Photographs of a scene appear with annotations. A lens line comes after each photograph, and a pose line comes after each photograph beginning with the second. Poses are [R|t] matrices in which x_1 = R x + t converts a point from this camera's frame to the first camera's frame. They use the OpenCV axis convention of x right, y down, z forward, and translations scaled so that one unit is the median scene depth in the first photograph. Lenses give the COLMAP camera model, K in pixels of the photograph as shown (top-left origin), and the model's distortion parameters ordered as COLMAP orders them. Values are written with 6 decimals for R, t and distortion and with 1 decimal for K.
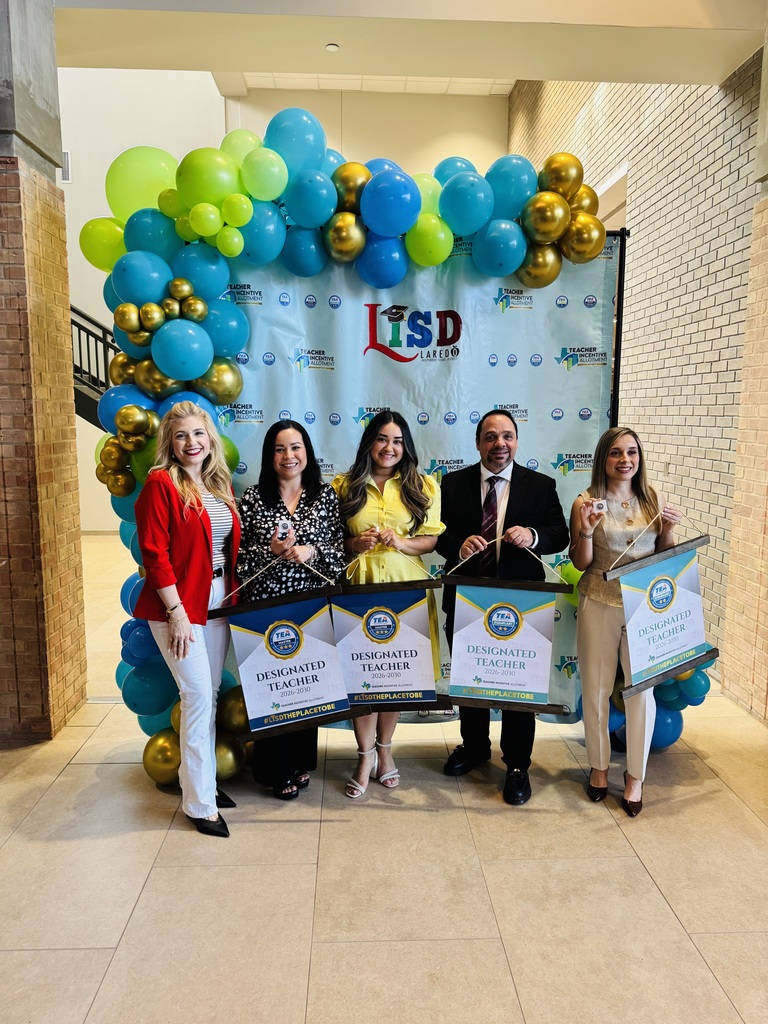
lens RADIAL K [[706.1, 0, 360.6], [0, 706.1, 511.4], [0, 0, 1]] dist [0.042969, -0.063550]
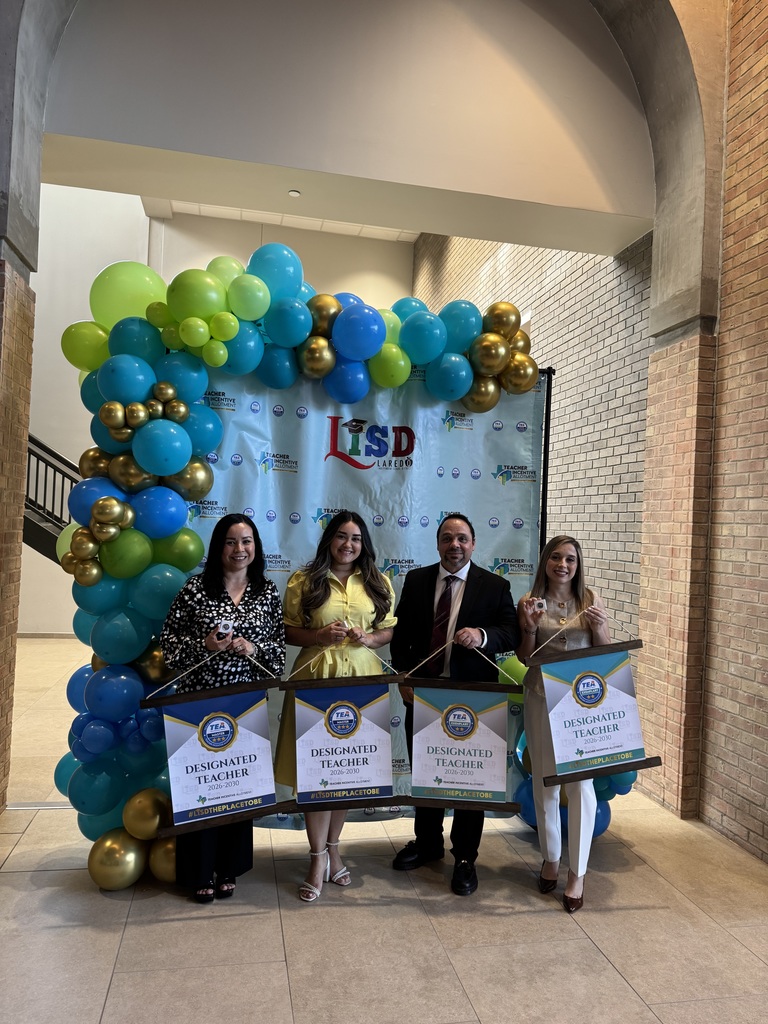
lens RADIAL K [[706.1, 0, 355.2], [0, 706.1, 518.1], [0, 0, 1]] dist [0.042969, -0.063550]
pose [[0.988168, 0.040800, 0.147848, -0.110168], [-0.018982, 0.989091, -0.146077, 0.022926], [-0.152195, 0.141542, 0.978163, -0.055518]]
